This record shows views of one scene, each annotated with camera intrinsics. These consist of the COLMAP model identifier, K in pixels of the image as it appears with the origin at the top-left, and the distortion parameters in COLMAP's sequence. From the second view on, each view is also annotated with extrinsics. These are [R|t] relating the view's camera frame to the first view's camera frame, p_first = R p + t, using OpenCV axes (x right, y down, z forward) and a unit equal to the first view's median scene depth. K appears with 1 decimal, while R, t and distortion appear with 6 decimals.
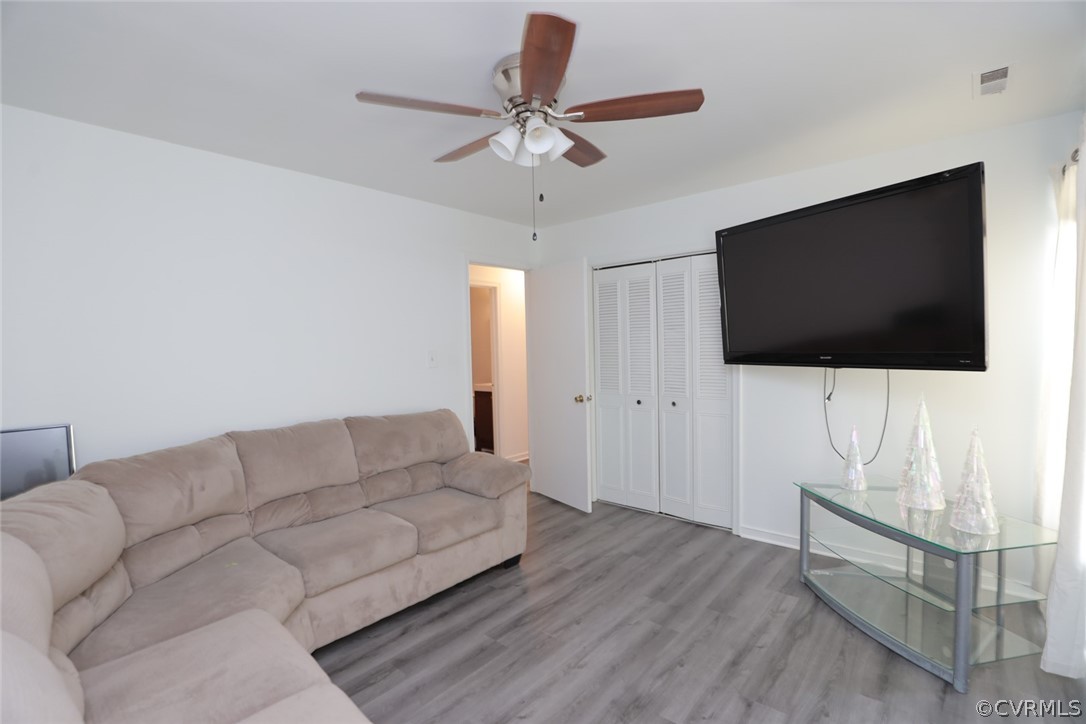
lens RADIAL K [[496.7, 0, 541.3], [0, 496.7, 367.4], [0, 0, 1]] dist [-0.041841, 0.008666]
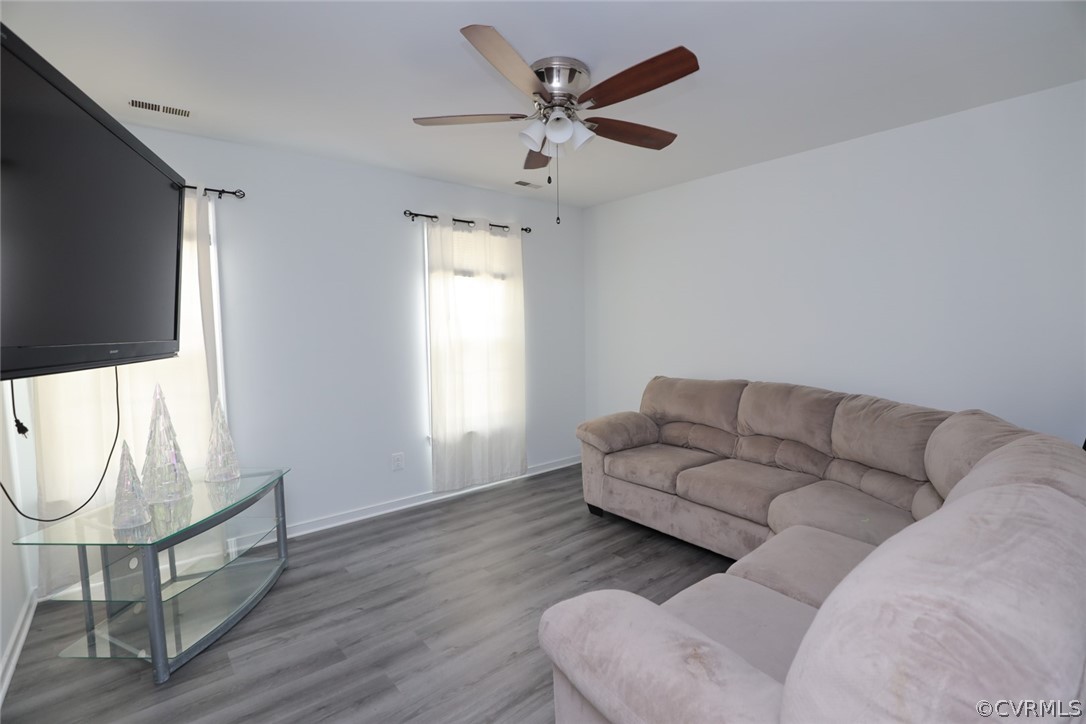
lens RADIAL K [[496.7, 0, 541.3], [0, 496.7, 367.4], [0, 0, 1]] dist [-0.041841, 0.008666]
pose [[-0.985127, 0.013119, 0.171329, -0.128726], [0.036445, 0.990349, 0.133720, -0.079905], [-0.167921, 0.137975, -0.976097, 1.820835]]
